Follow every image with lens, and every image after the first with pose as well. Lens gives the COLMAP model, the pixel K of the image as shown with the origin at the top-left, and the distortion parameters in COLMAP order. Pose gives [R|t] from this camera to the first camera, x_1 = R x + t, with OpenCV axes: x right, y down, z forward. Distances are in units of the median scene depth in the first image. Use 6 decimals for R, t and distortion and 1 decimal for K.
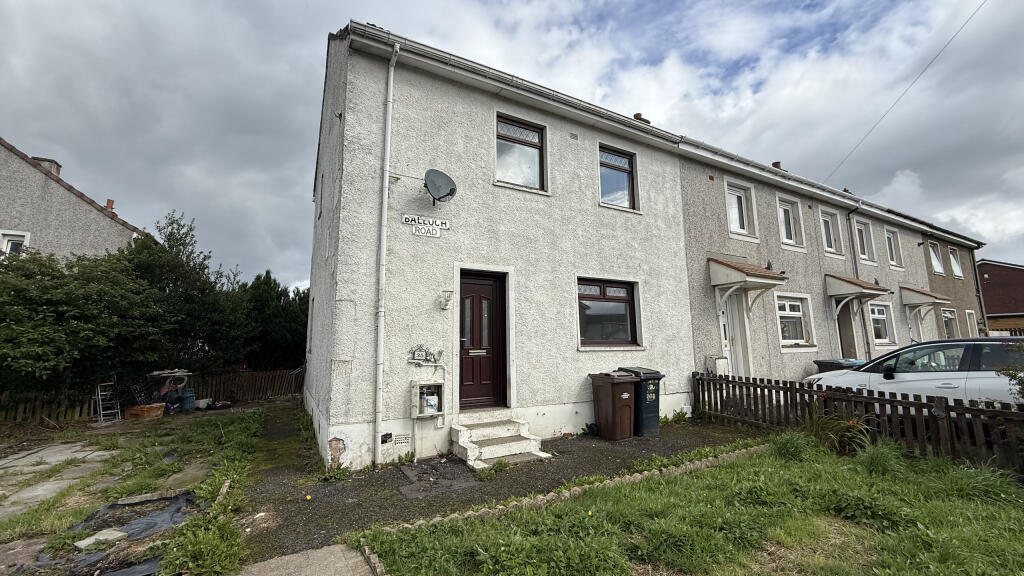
lens RADIAL K [[411.5, 0, 511.0], [0, 411.5, 285.9], [0, 0, 1]] dist [0.001715, -0.000313]
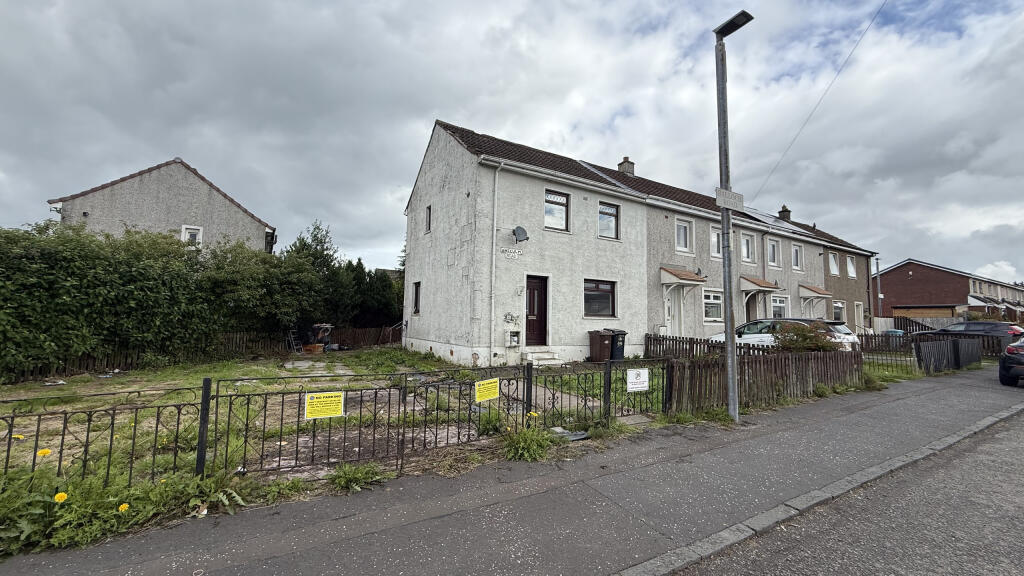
lens RADIAL K [[411.5, 0, 513.1], [0, 411.5, 287.0], [0, 0, 1]] dist [0.001715, -0.000313]
pose [[0.998881, 0.034224, 0.032650, -0.202031], [-0.036291, 0.997228, 0.064956, -0.087866], [-0.030336, -0.066068, 0.997354, -0.777114]]
